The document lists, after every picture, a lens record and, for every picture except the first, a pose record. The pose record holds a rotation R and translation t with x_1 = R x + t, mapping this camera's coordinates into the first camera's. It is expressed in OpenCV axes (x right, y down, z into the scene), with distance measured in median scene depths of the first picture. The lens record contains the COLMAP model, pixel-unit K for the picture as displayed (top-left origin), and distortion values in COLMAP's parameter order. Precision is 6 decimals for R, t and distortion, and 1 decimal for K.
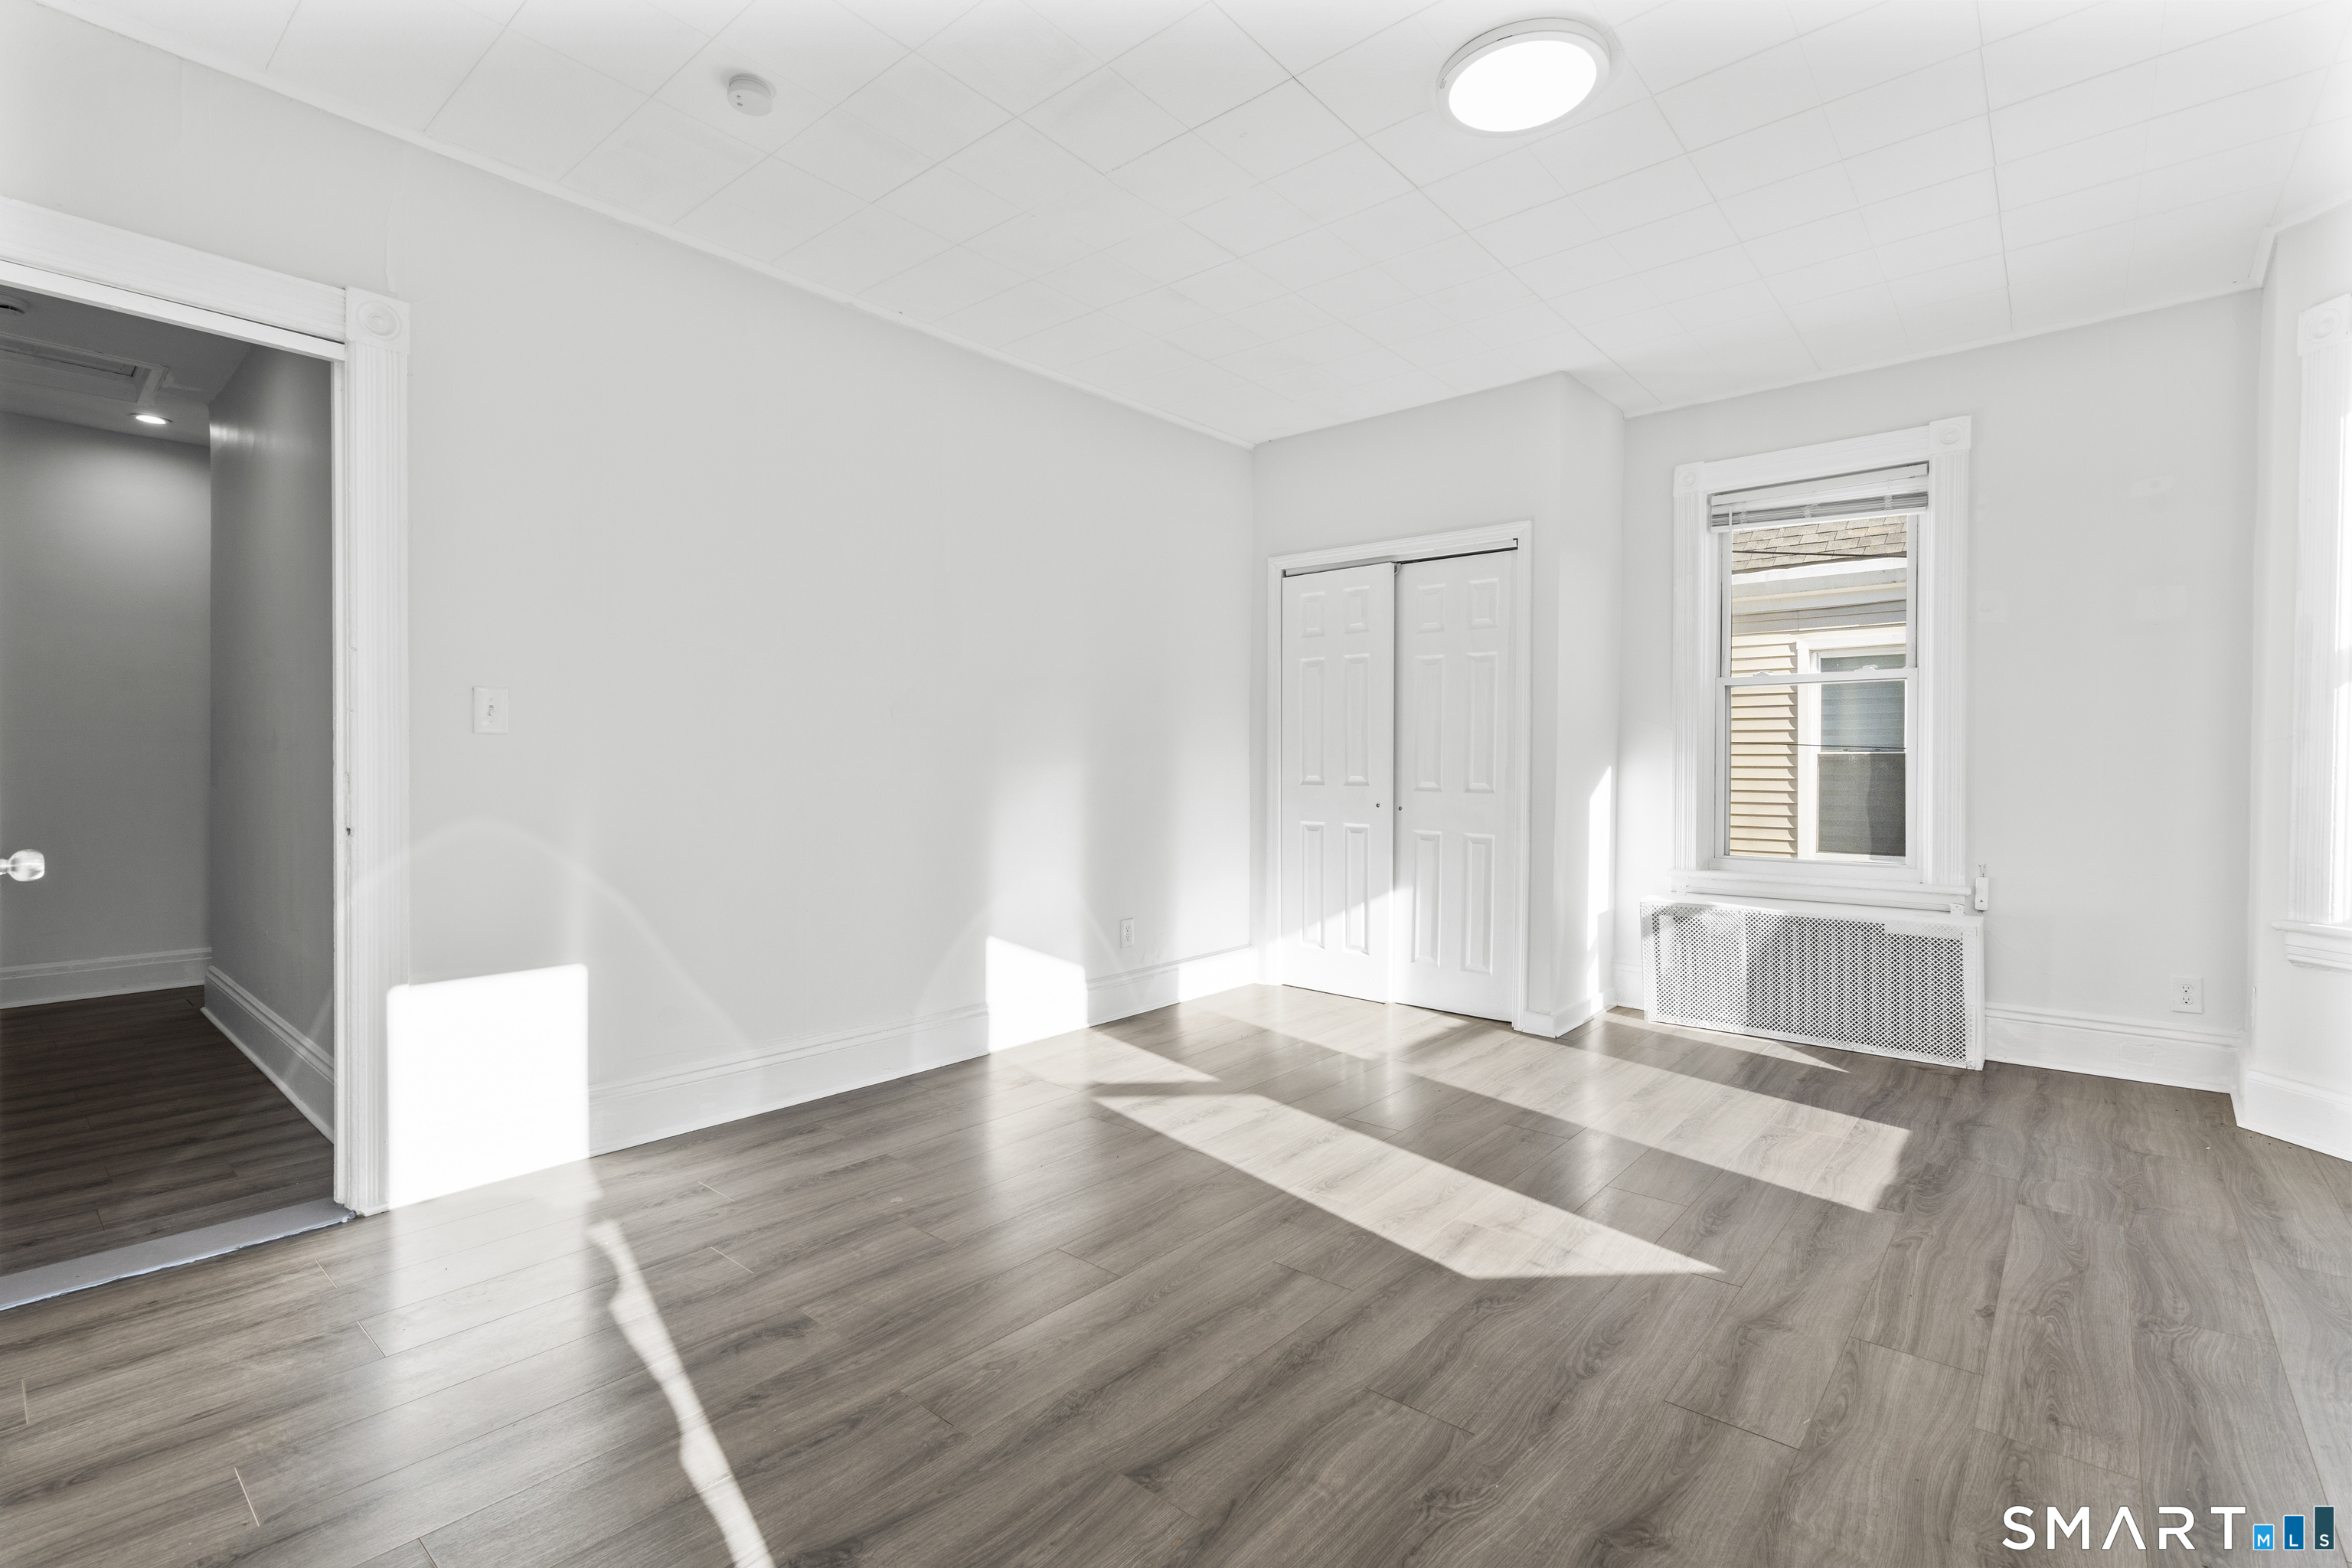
lens RADIAL K [[1060.7, 0, 1185.3], [0, 1060.7, 779.9], [0, 0, 1]] dist [-0.007379, 0.004189]
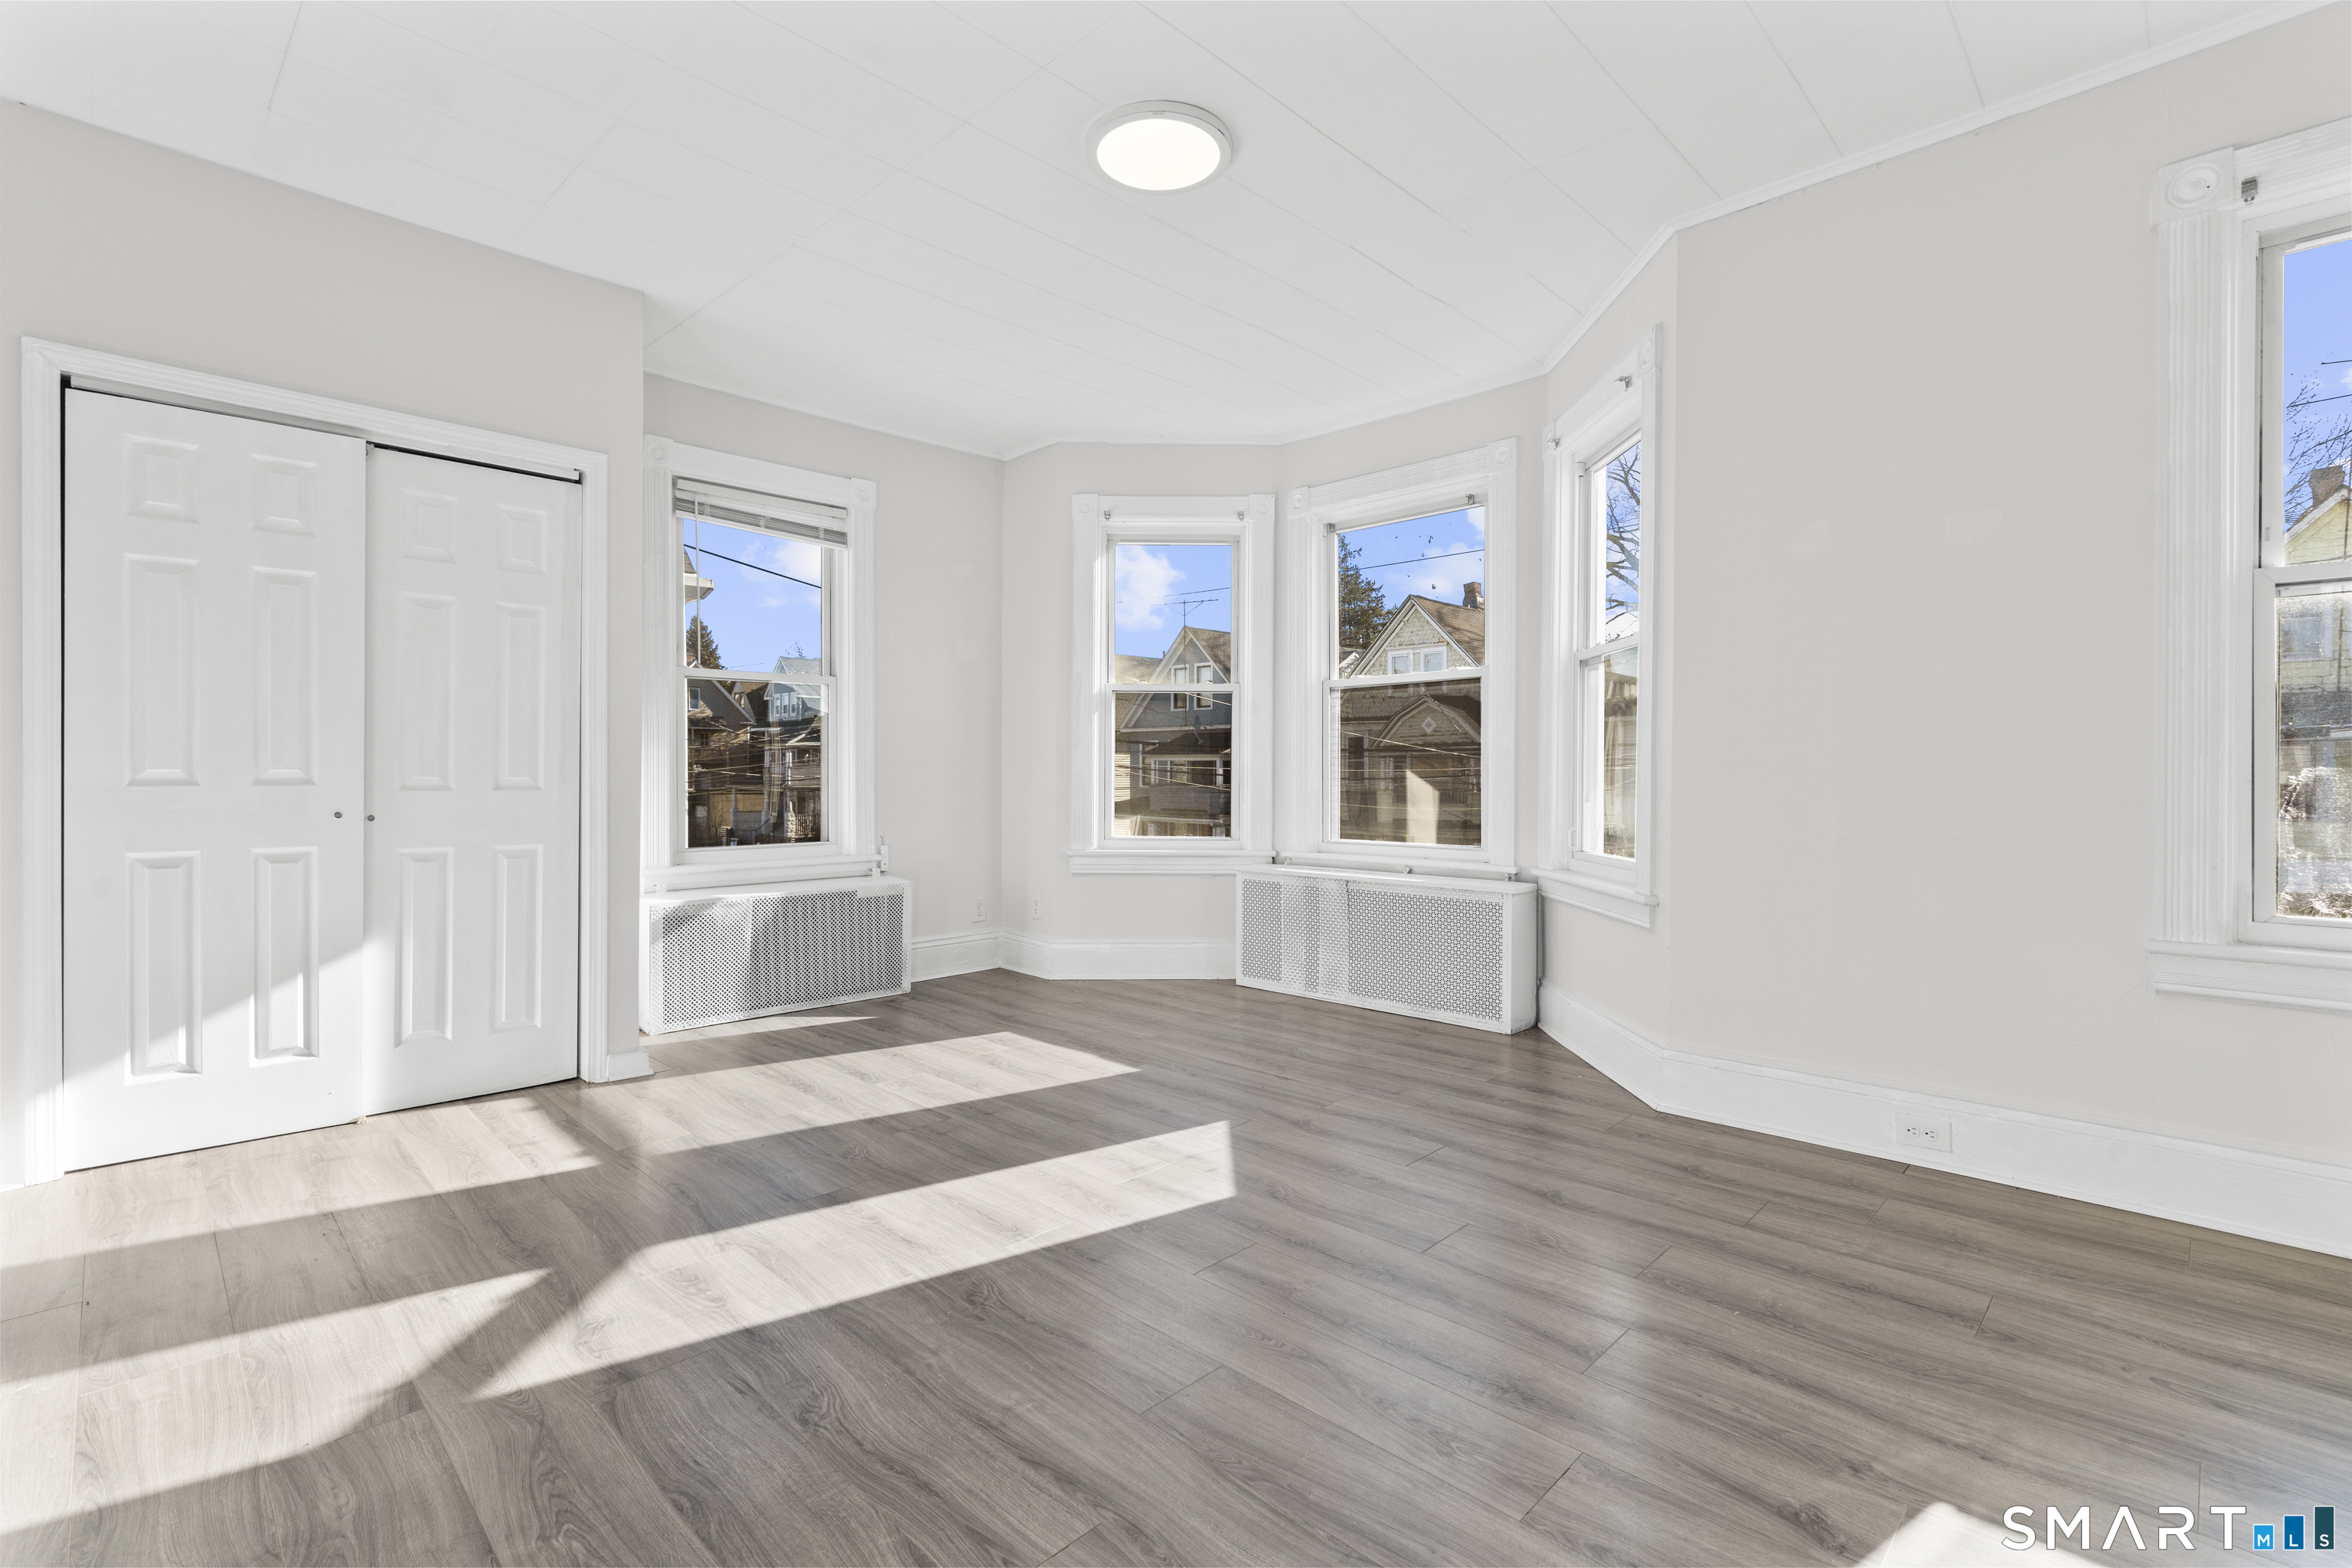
lens RADIAL K [[1060.7, 0, 1175.6], [0, 1060.7, 765.2], [0, 0, 1]] dist [-0.007379, 0.004189]
pose [[0.073141, 0.001224, 0.997321, -0.765386], [0.012394, 0.999921, -0.002136, 0.003699], [-0.997245, 0.012517, 0.073120, 0.841530]]
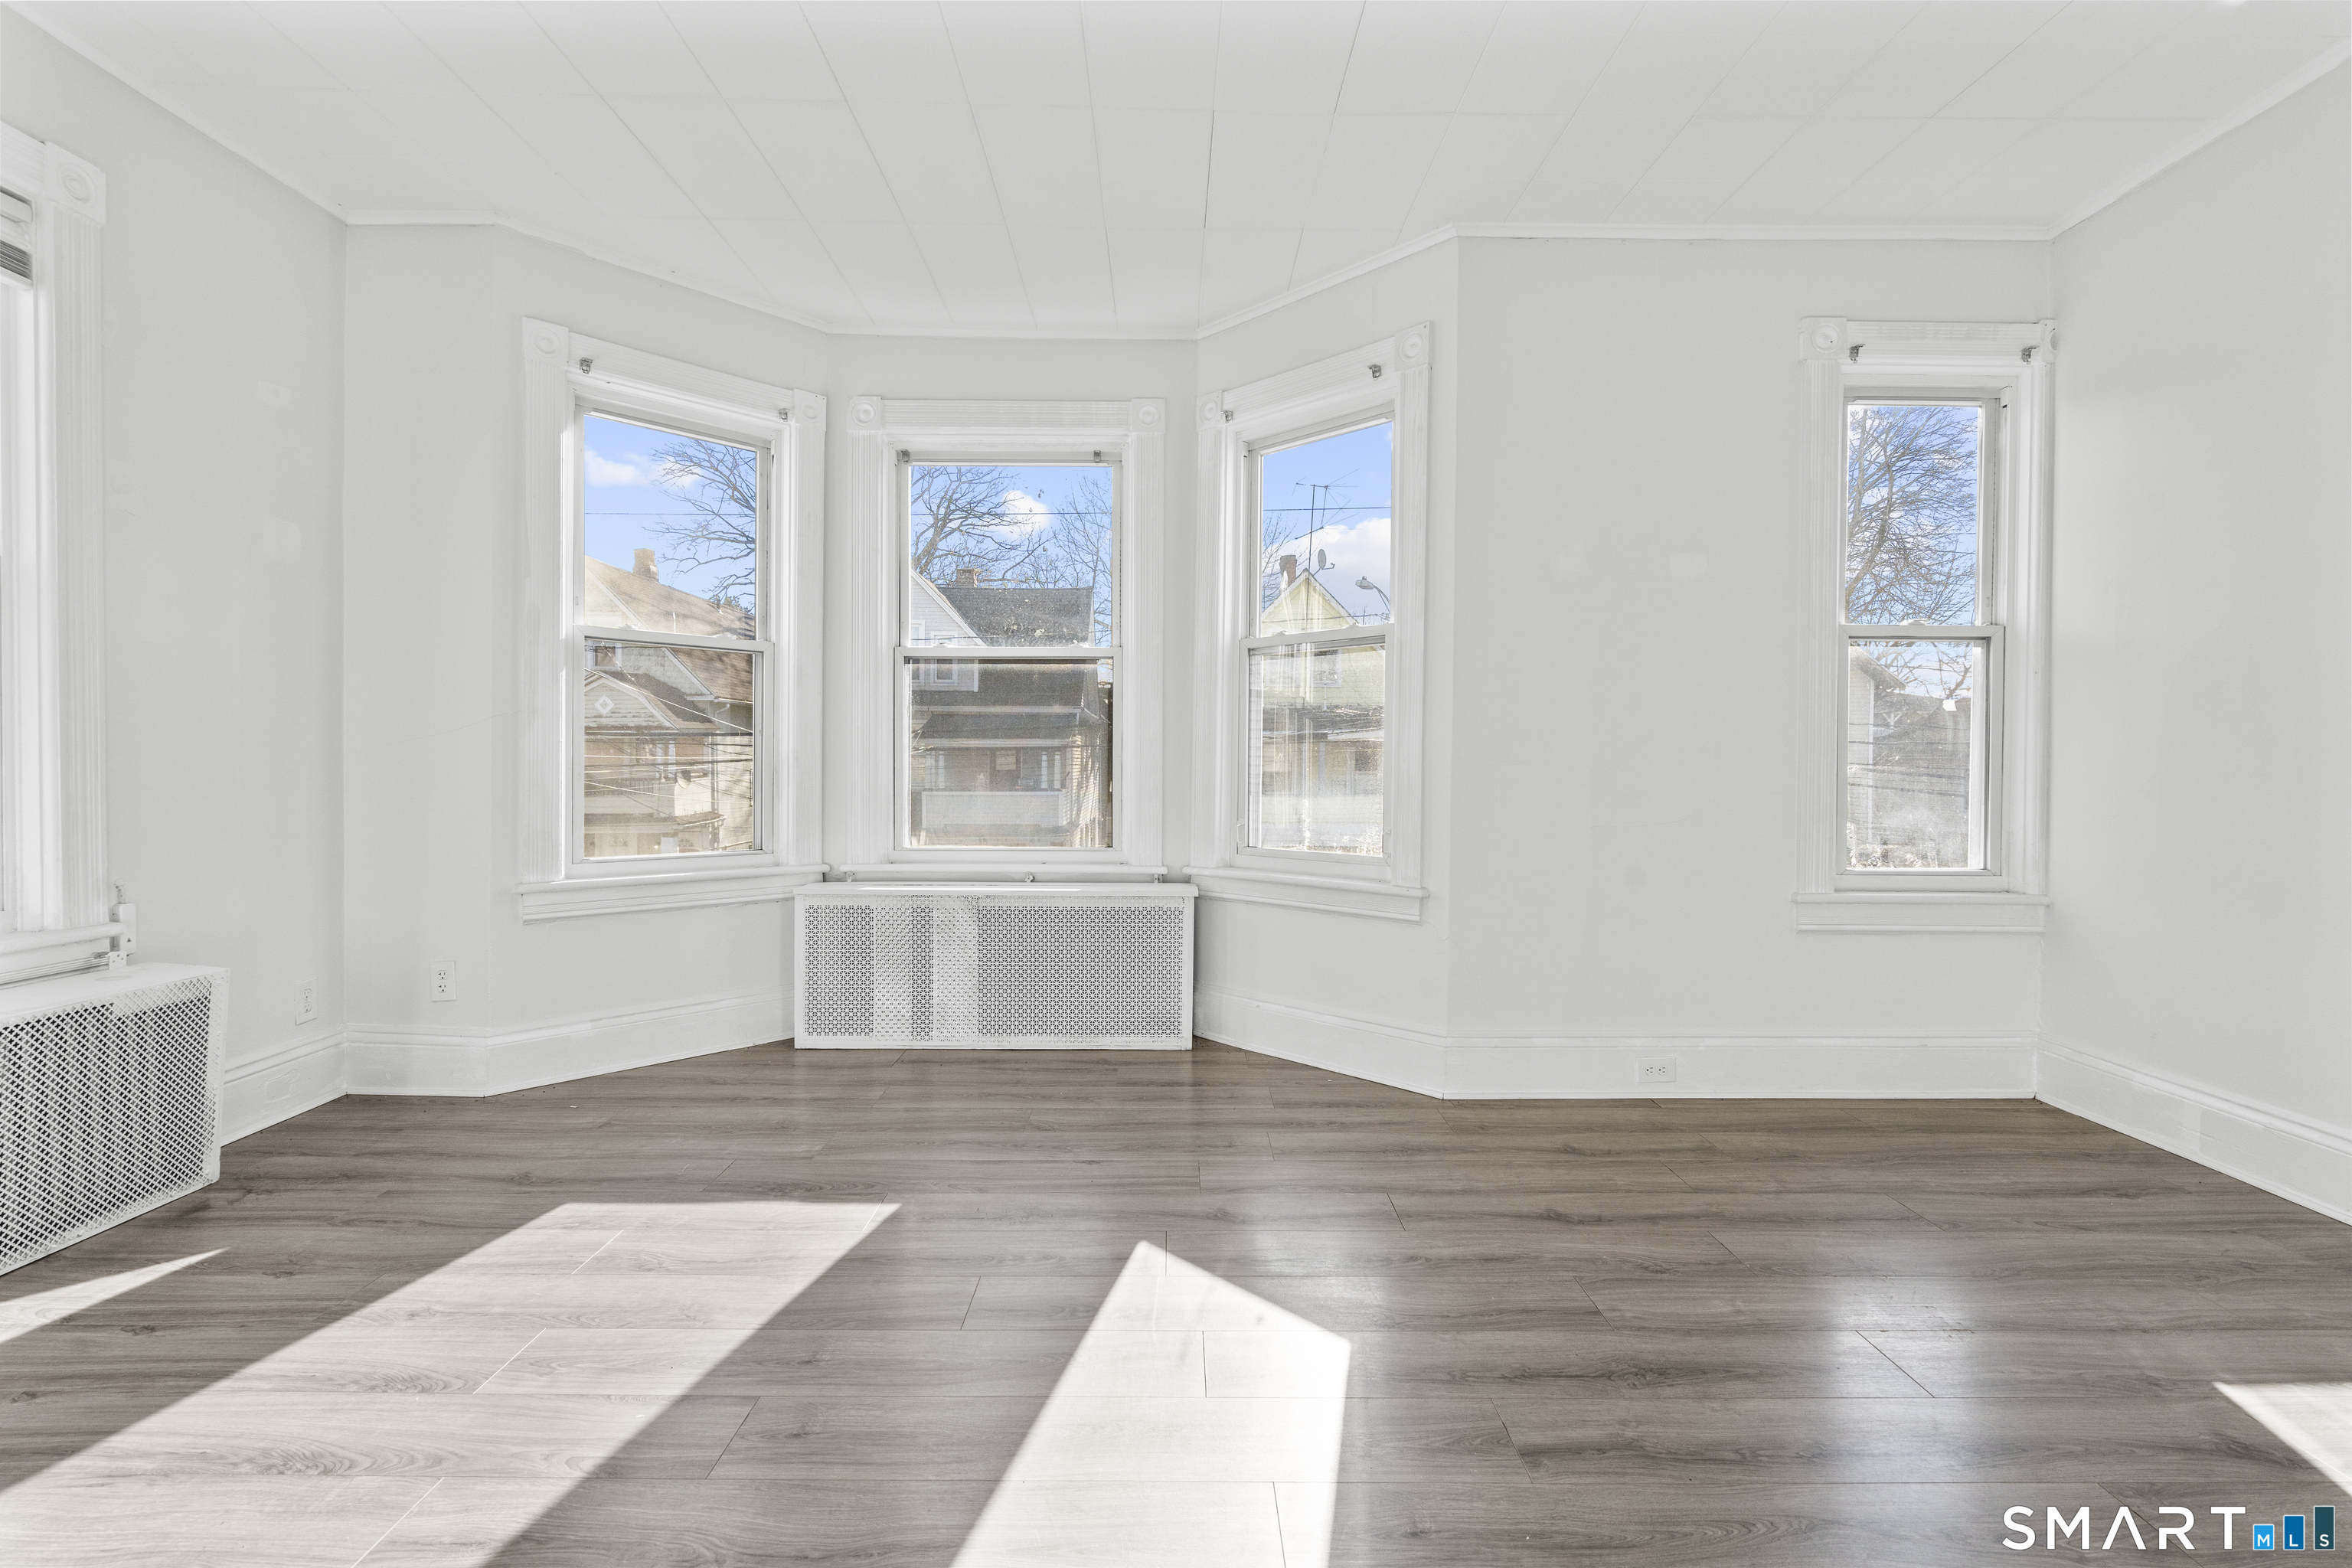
lens RADIAL K [[1060.7, 0, 1181.9], [0, 1060.7, 770.7], [0, 0, 1]] dist [-0.007379, 0.004189]
pose [[-0.654710, -0.015553, 0.755720, -0.237619], [-0.000860, 0.999803, 0.019831, -0.003079], [-0.755879, 0.012334, -0.654595, 1.423294]]
